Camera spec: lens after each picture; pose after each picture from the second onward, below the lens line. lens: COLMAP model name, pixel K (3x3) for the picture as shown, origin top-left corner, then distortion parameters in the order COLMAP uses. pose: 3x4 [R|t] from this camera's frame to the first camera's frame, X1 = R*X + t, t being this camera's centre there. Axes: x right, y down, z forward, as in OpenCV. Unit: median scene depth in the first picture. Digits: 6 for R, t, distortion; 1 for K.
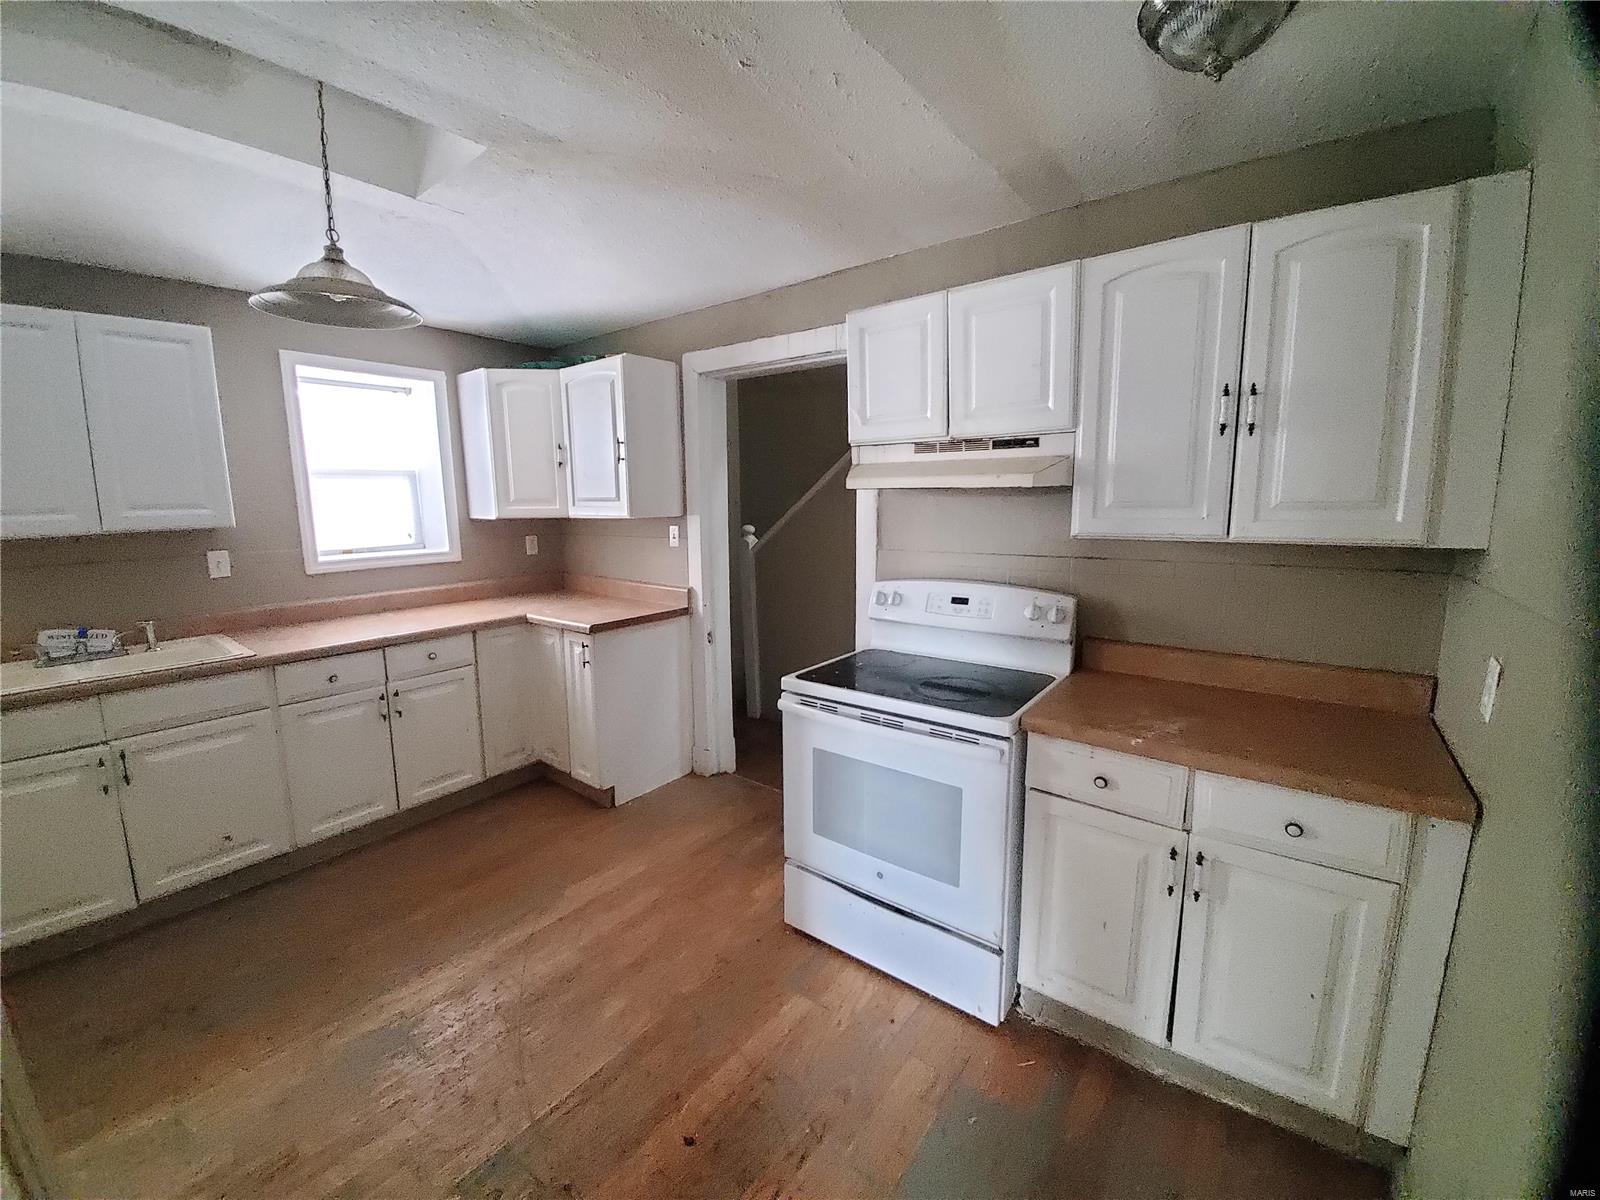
lens RADIAL K [[637.7, 0, 798.1], [0, 637.7, 595.5], [0, 0, 1]] dist [-0.024201, -0.000881]
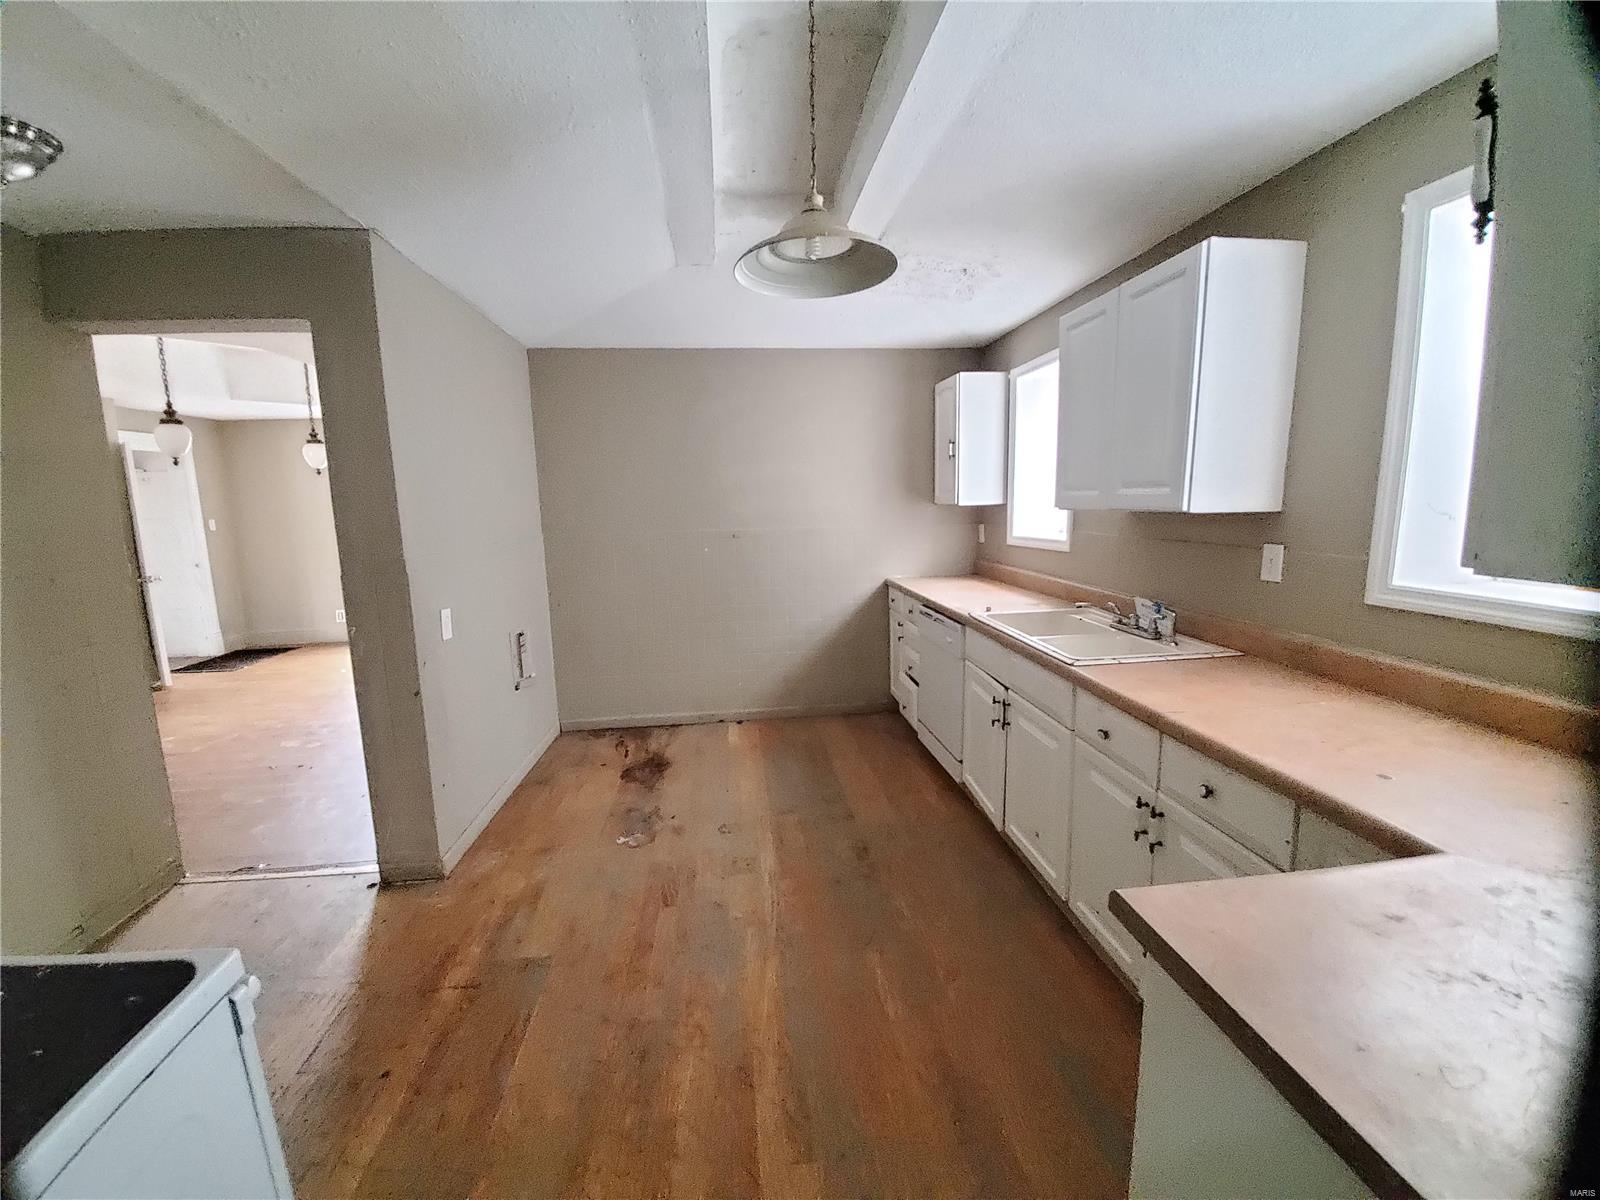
lens RADIAL K [[637.7, 0, 800.8], [0, 637.7, 605.9], [0, 0, 1]] dist [-0.024201, -0.000881]
pose [[-0.729123, 0.130252, -0.671873, -0.050846], [-0.080686, 0.958515, 0.273382, -0.186416], [0.679610, 0.253540, -0.688366, 1.357894]]
